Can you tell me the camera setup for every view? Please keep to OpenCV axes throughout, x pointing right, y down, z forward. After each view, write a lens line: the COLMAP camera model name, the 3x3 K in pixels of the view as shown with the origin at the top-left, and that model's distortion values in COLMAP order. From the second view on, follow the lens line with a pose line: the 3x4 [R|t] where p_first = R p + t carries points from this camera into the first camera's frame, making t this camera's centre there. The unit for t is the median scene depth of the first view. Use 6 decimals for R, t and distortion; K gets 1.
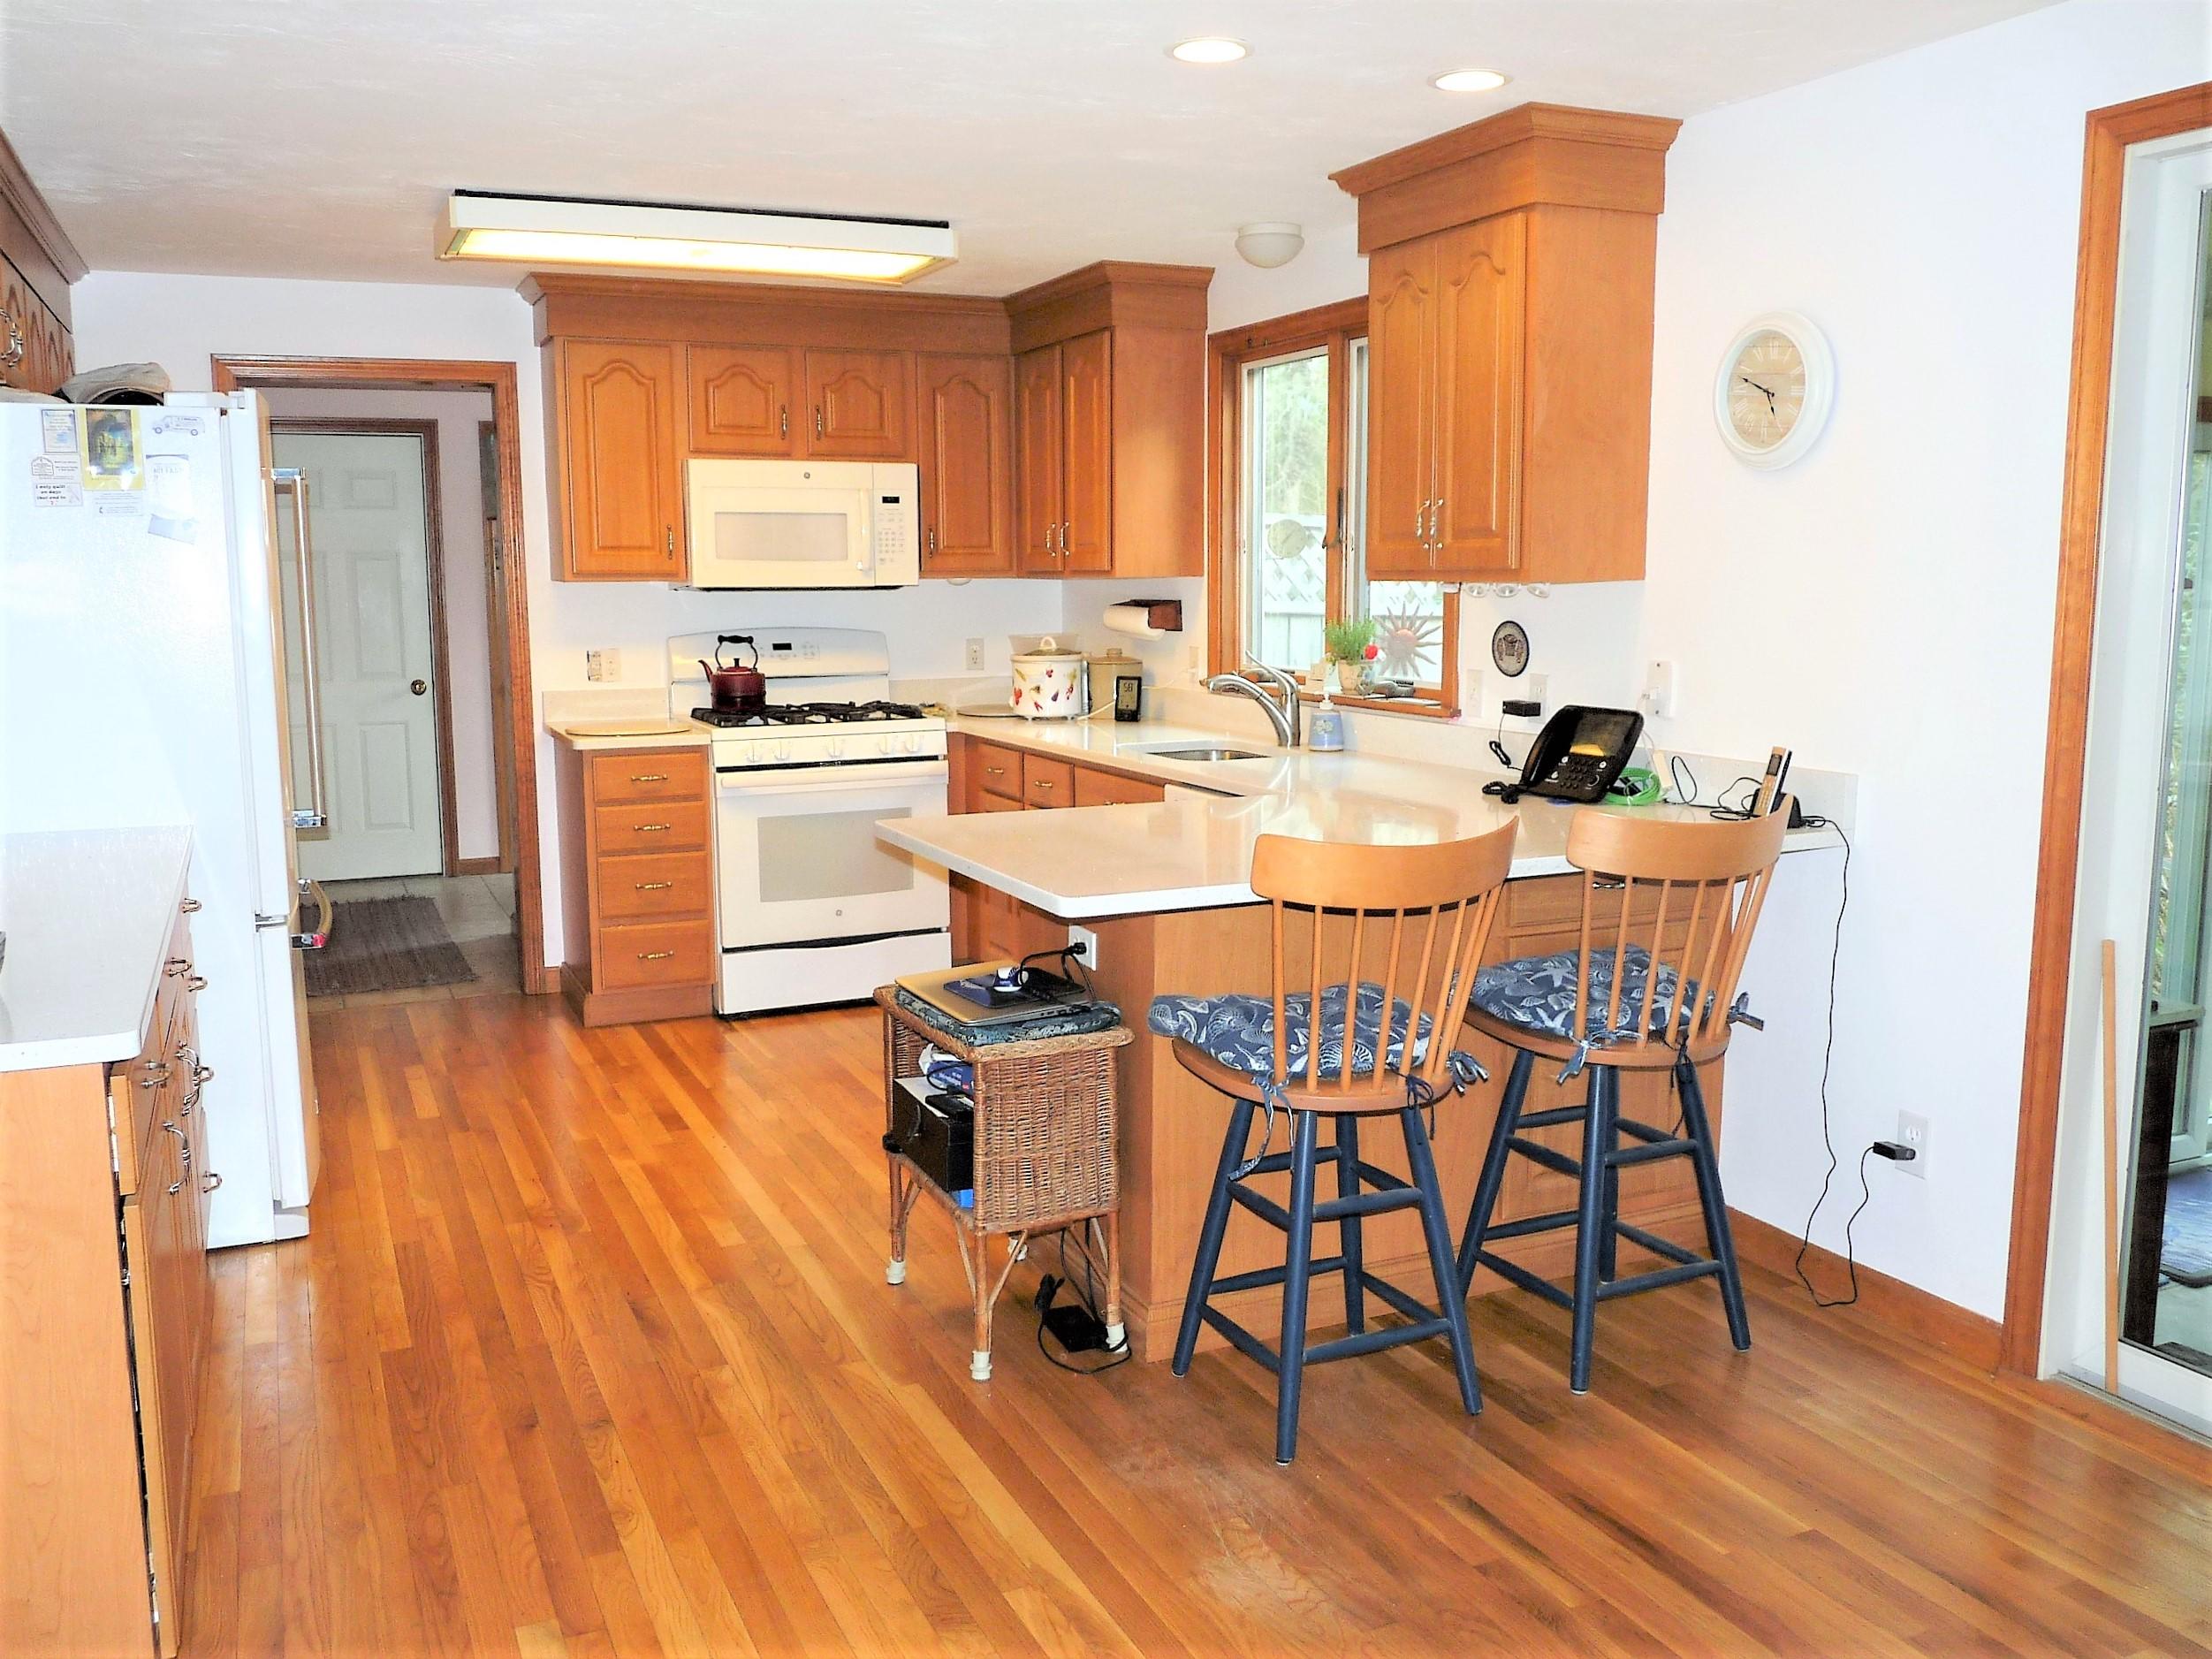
lens RADIAL K [[1786.7, 0, 1090.7], [0, 1786.7, 815.8], [0, 0, 1]] dist [0.011276, -0.052574]
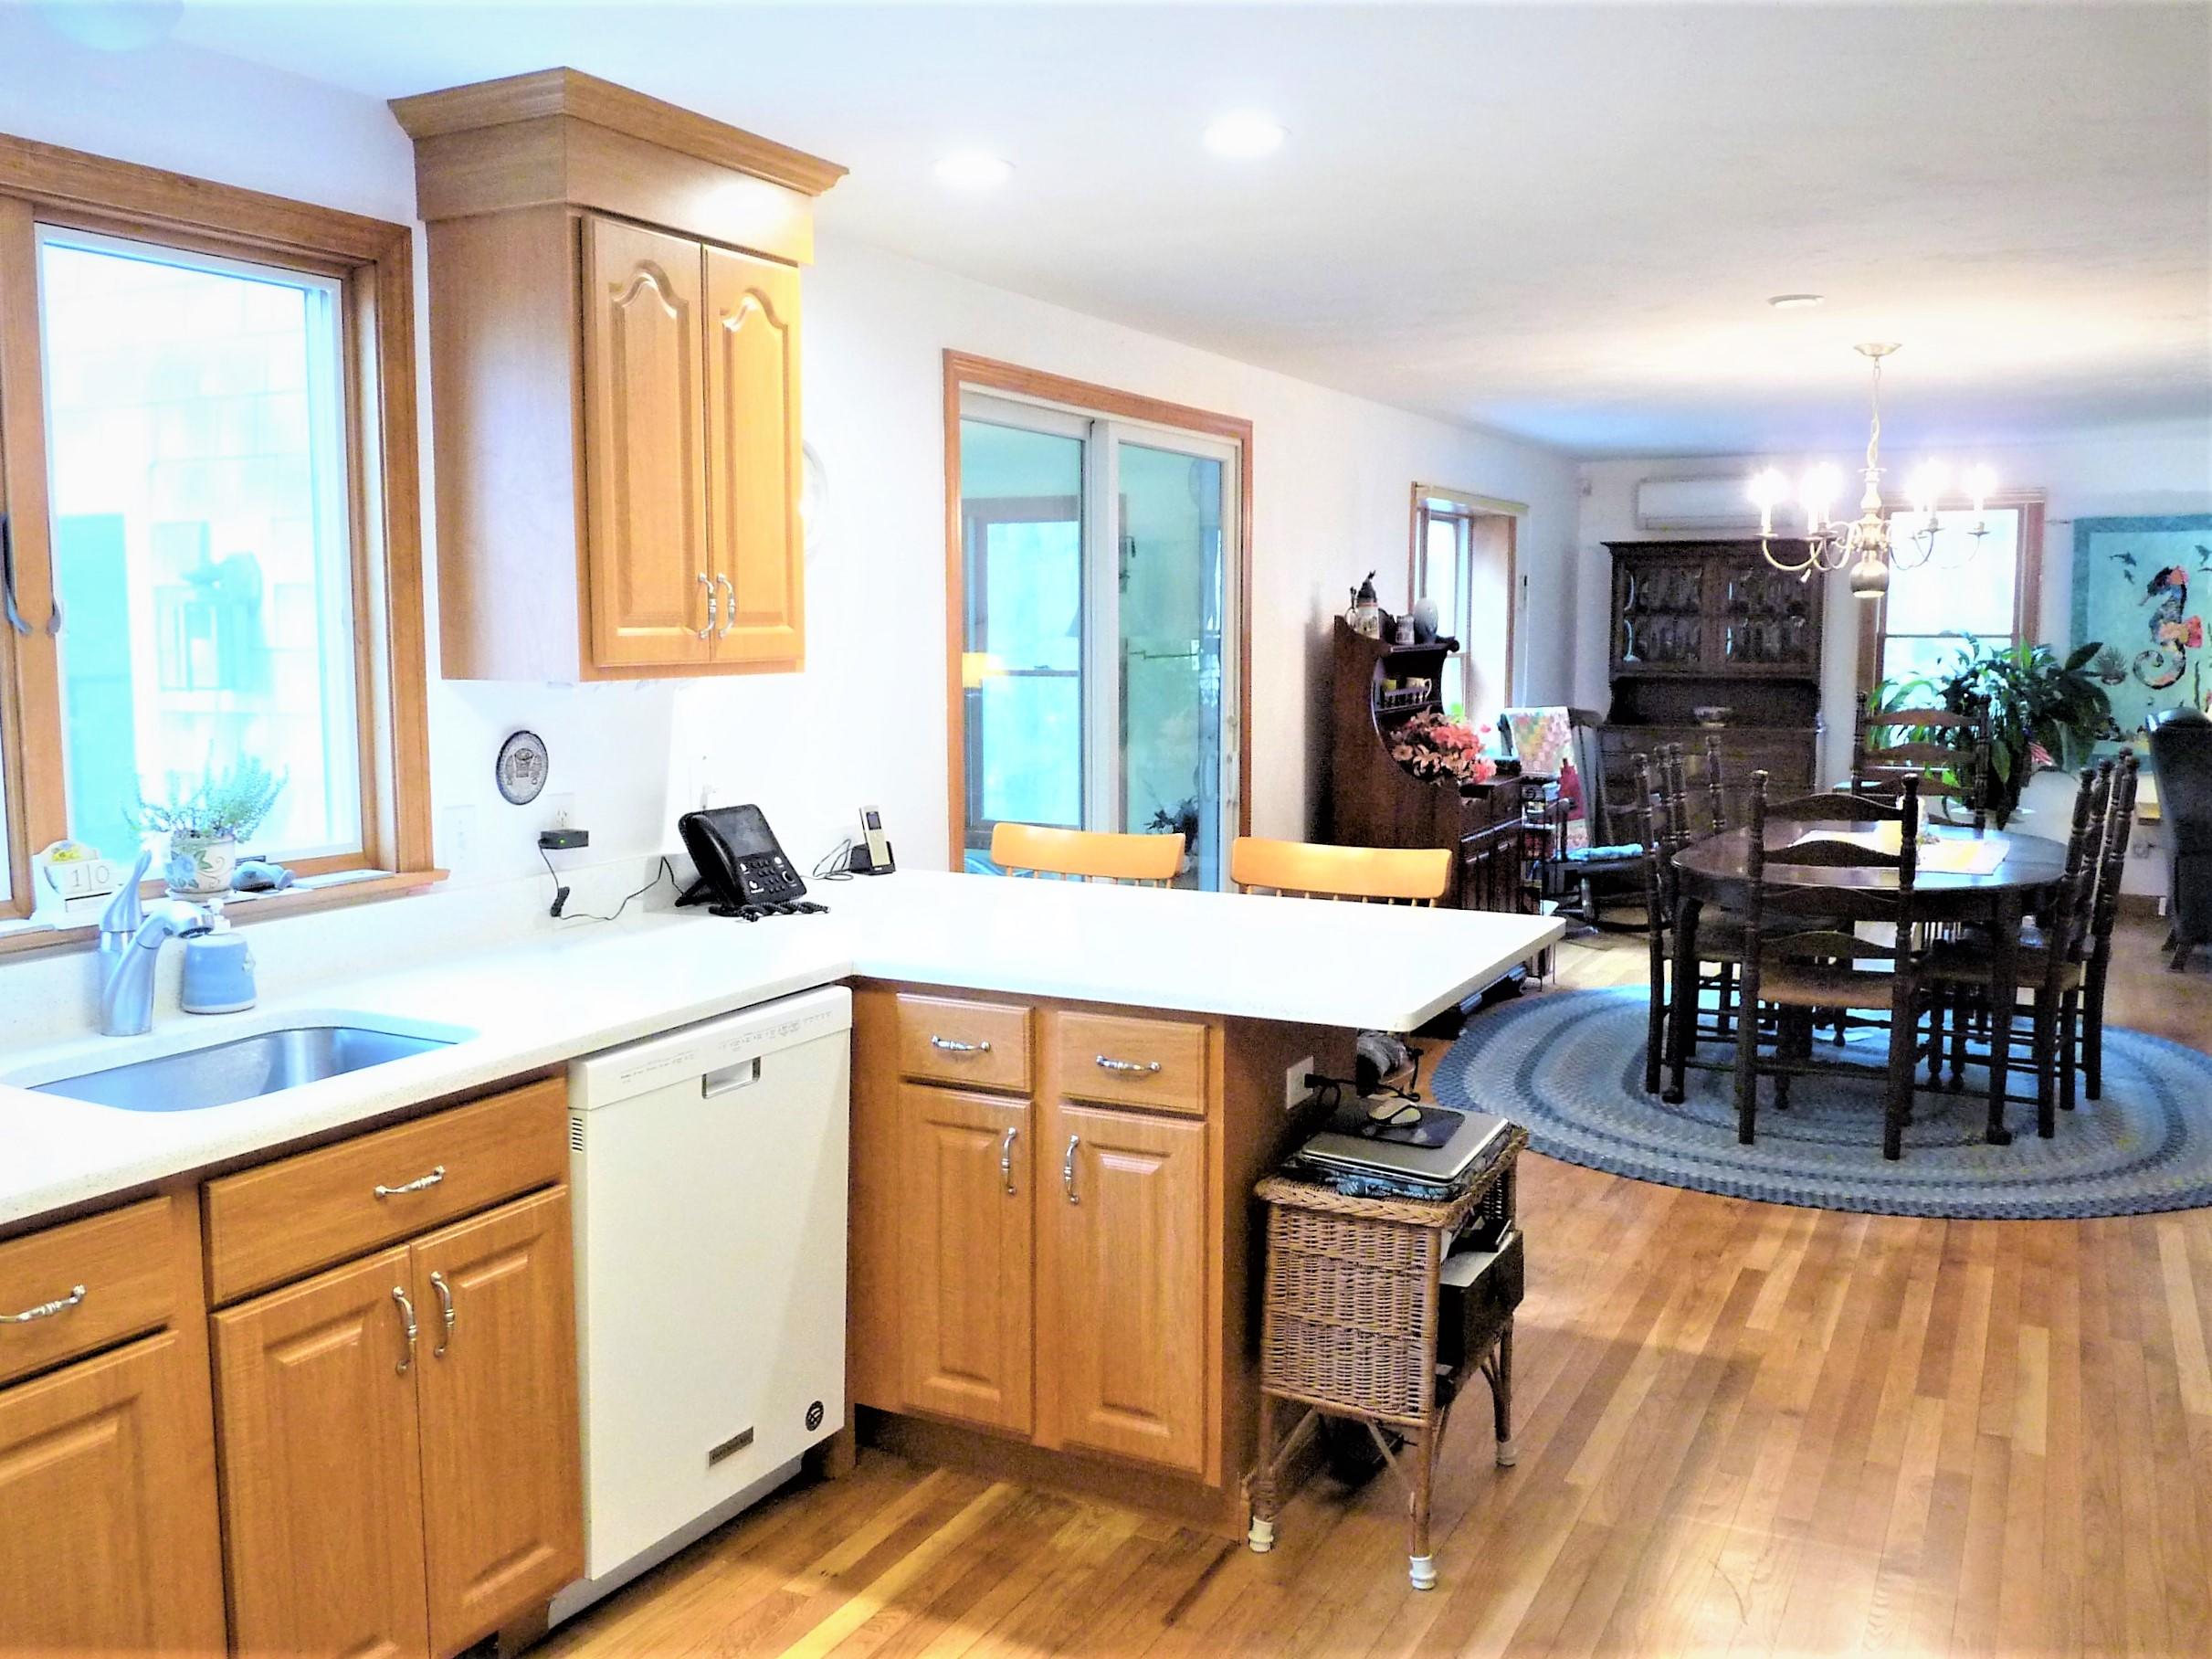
lens RADIAL K [[1786.8, 0, 1090.7], [0, 1786.8, 815.8], [0, 0, 1]] dist [0.011276, -0.052574]
pose [[-0.600582, -0.084294, 0.795107, -0.507407], [0.110449, 0.976148, 0.186915, -0.187563], [-0.791898, 0.200076, -0.576947, 1.248801]]
